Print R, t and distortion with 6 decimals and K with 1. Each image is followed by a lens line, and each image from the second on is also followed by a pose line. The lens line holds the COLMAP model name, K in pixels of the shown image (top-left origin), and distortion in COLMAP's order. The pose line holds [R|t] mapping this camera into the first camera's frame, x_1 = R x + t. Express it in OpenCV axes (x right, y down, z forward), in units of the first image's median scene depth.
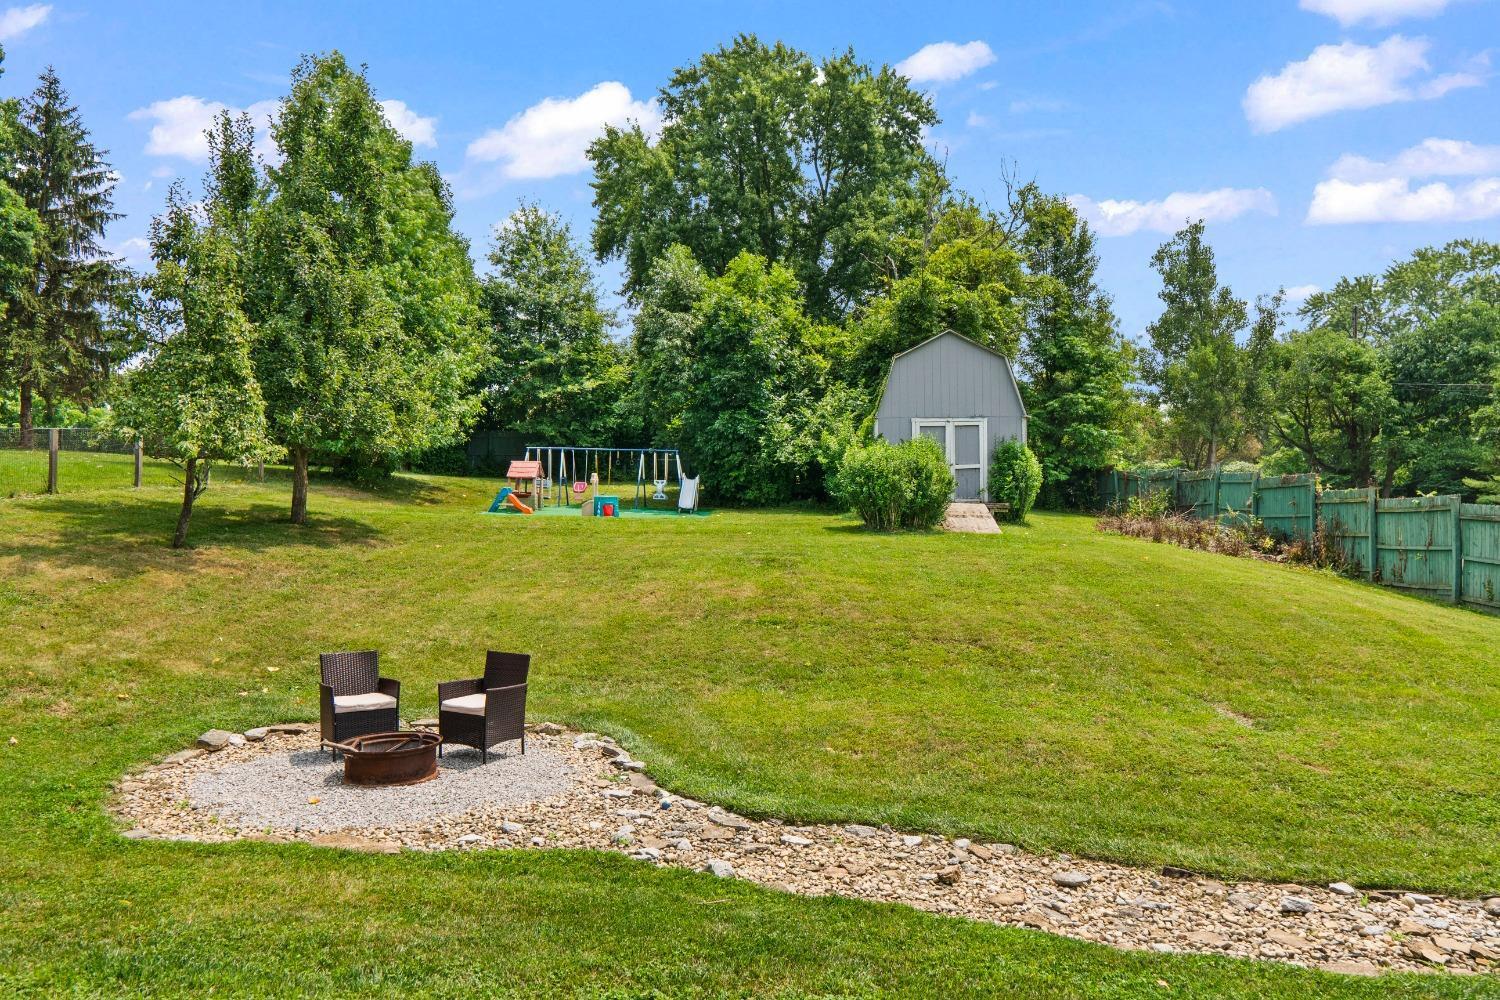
lens RADIAL K [[1064.6, 0, 746.9], [0, 1064.6, 500.9], [0, 0, 1]] dist [-0.003934, -0.004535]
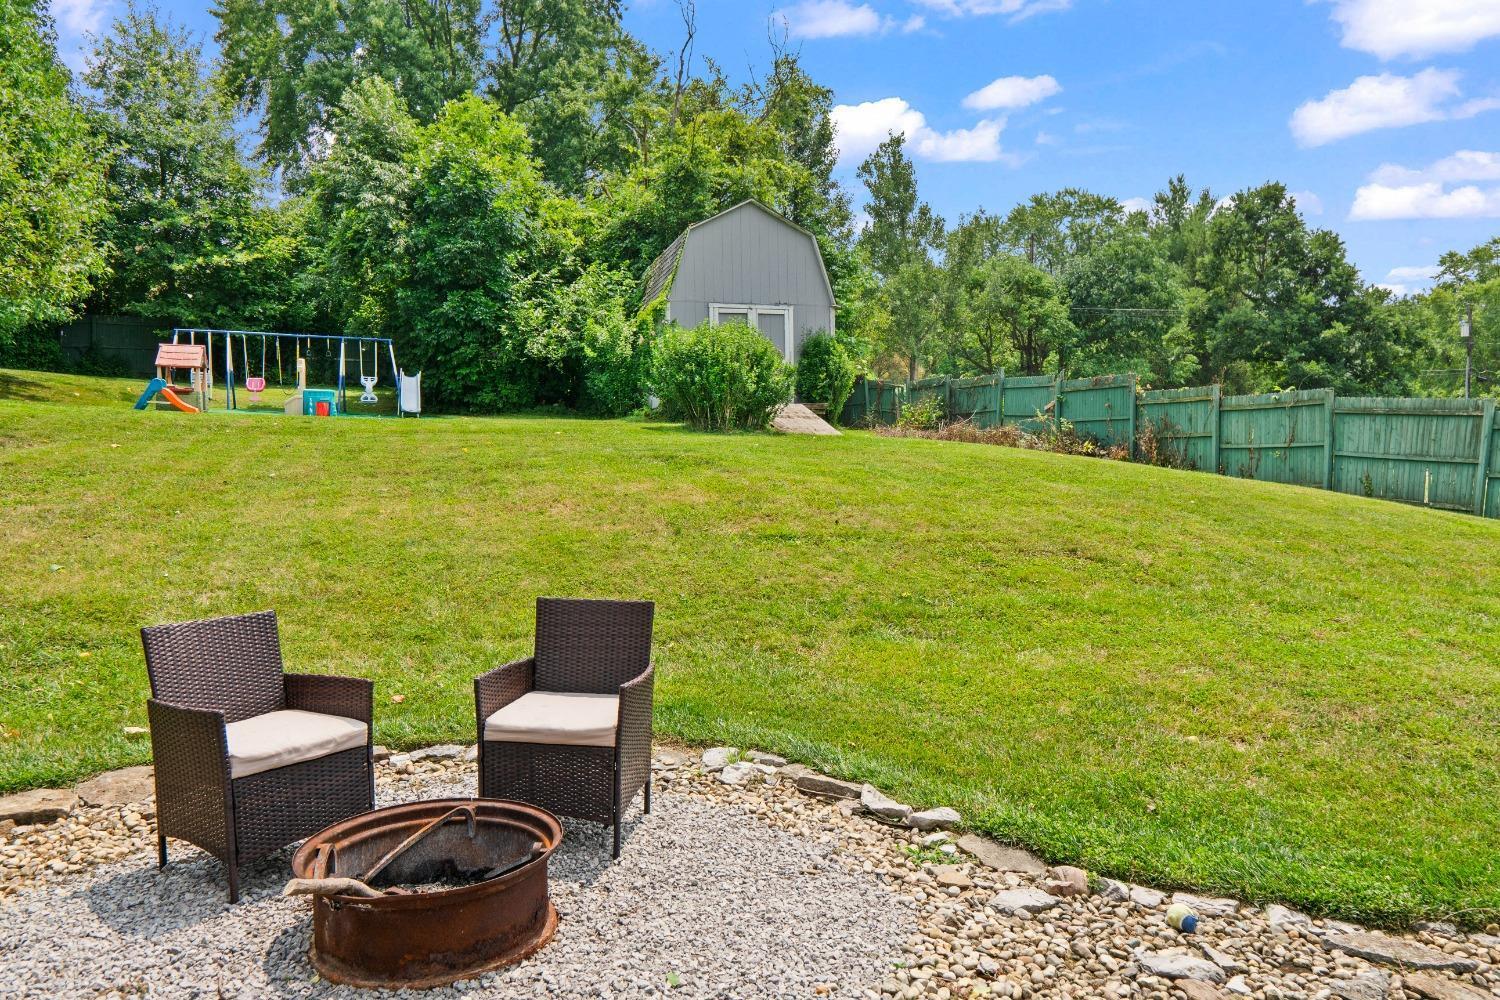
lens RADIAL K [[1064.6, 0, 750.7], [0, 1064.6, 500.8], [0, 0, 1]] dist [-0.003934, -0.004535]
pose [[0.934082, -0.020777, 0.356455, -0.099460], [-0.001947, 0.997994, 0.063273, 0.021212], [-0.357055, -0.059796, 0.932168, 0.166103]]
